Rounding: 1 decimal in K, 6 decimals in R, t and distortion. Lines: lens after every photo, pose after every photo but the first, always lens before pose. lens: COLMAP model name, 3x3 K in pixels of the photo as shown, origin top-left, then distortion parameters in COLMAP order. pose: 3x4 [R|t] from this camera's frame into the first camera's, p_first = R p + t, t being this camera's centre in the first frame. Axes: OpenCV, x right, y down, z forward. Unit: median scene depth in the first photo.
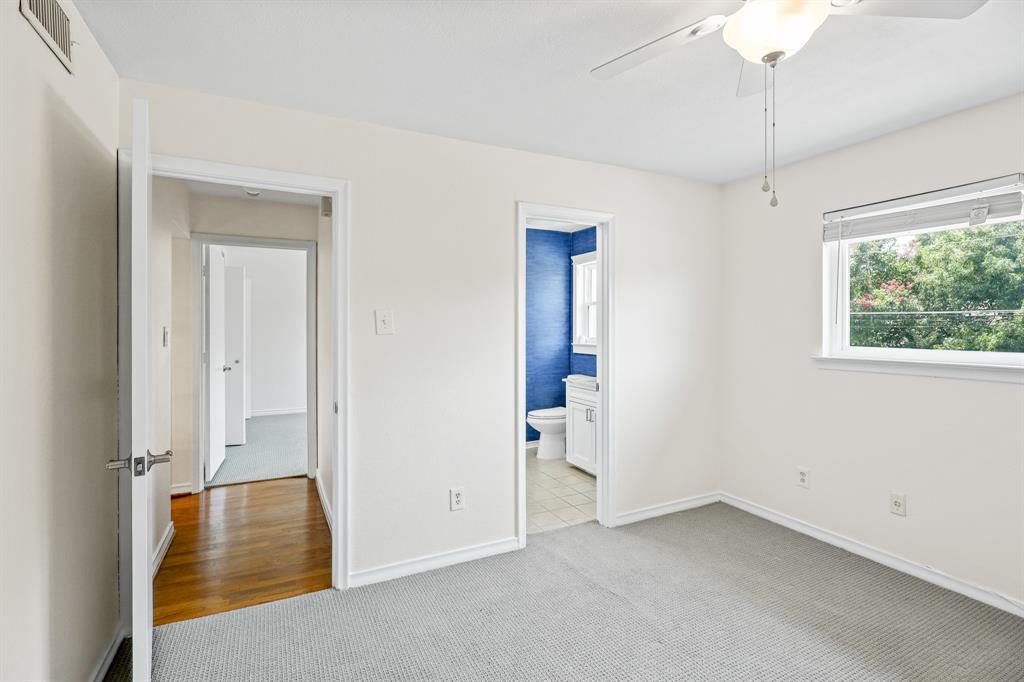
lens RADIAL K [[479.0, 0, 508.4], [0, 479.0, 326.7], [0, 0, 1]] dist [-0.000078, 0.000072]
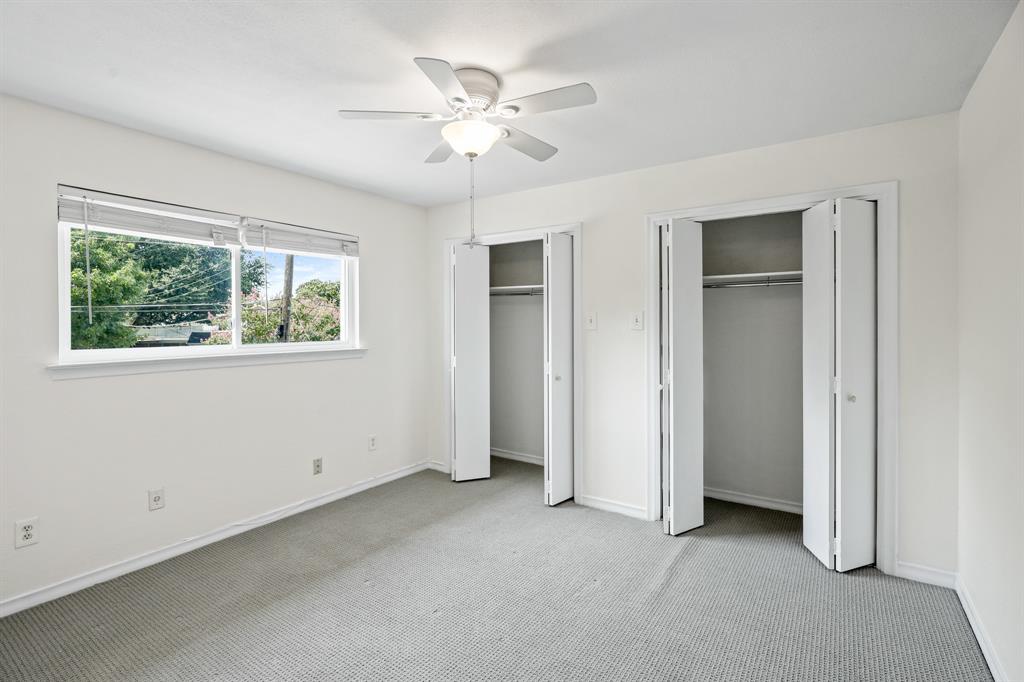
lens RADIAL K [[479.0, 0, 508.4], [0, 479.0, 326.7], [0, 0, 1]] dist [-0.000078, 0.000072]
pose [[-0.482693, -0.005326, 0.875773, -0.411054], [0.001219, 0.999976, 0.006753, -0.005082], [-0.875789, 0.004328, -0.482675, 0.764003]]
